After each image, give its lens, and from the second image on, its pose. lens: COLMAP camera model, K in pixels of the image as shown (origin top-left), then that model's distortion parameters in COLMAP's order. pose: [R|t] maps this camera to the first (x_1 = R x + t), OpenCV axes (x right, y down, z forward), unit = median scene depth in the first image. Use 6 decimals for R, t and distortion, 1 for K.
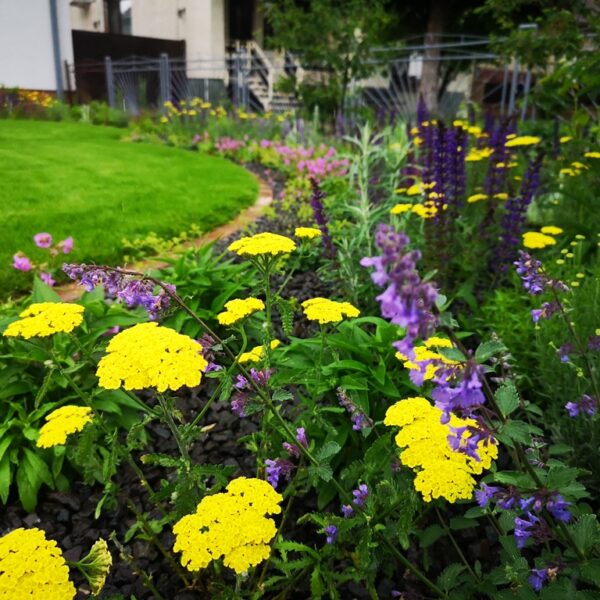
lens RADIAL K [[627.3, 0, 313.2], [0, 627.3, 299.0], [0, 0, 1]] dist [0.042660, -0.047454]
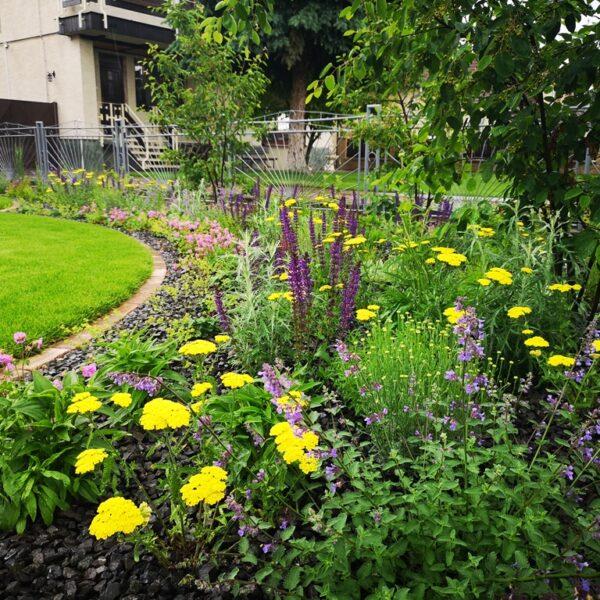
lens RADIAL K [[627.3, 0, 313.2], [0, 627.3, 299.0], [0, 0, 1]] dist [0.042660, -0.047454]
pose [[0.981076, -0.066462, 0.181857, -0.016899], [0.078050, 0.995300, -0.057318, -0.021846], [-0.177193, 0.070428, 0.981653, -0.193688]]
